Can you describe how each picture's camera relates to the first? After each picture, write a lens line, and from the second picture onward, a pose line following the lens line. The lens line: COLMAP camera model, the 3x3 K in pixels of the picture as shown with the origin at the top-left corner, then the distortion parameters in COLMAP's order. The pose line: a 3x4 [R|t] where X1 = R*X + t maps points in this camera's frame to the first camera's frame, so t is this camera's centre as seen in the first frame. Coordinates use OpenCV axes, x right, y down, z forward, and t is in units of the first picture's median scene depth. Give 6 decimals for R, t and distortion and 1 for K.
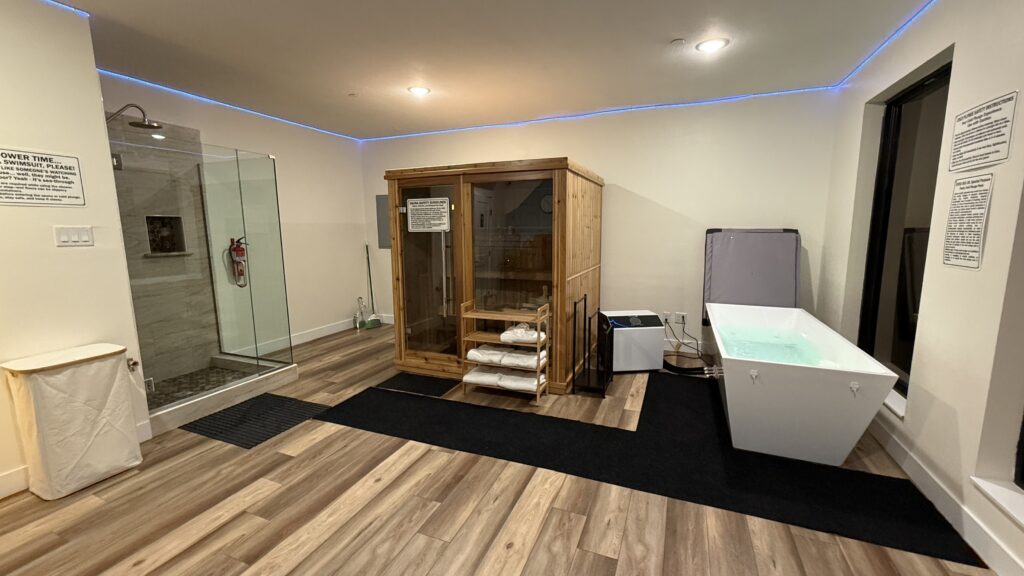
lens RADIAL K [[415.2, 0, 512.0], [0, 415.2, 288.0], [0, 0, 1]] dist [-0.000349, 0.000460]
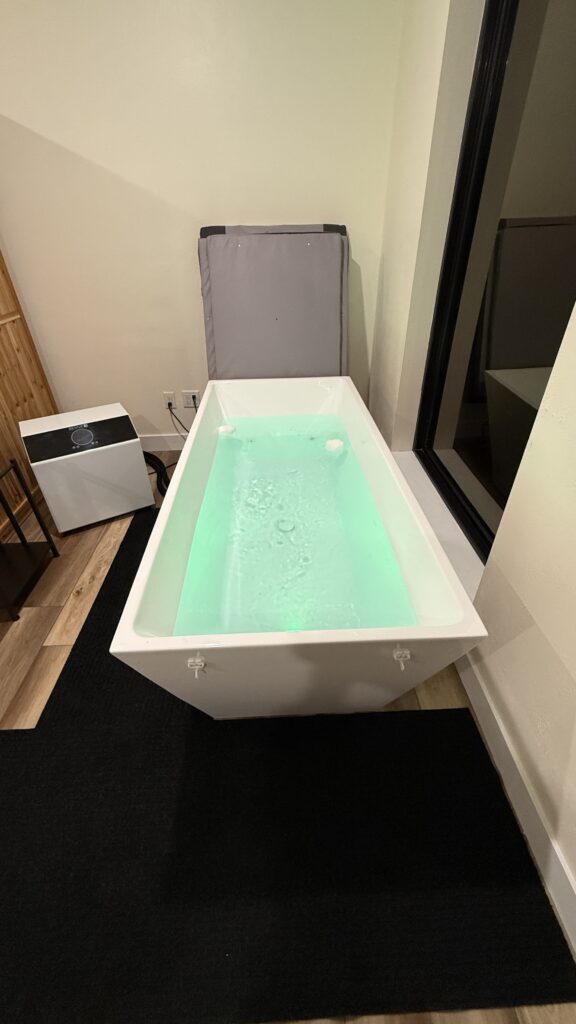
lens RADIAL K [[415.2, 0, 288.0], [0, 415.2, 512.0], [0, 0, 1]] dist [-0.000349, 0.000460]
pose [[0.910142, -0.243795, 0.334972, 0.356742], [0.072428, 0.889710, 0.450744, -0.058490], [-0.407917, -0.385980, 0.827420, 0.441736]]
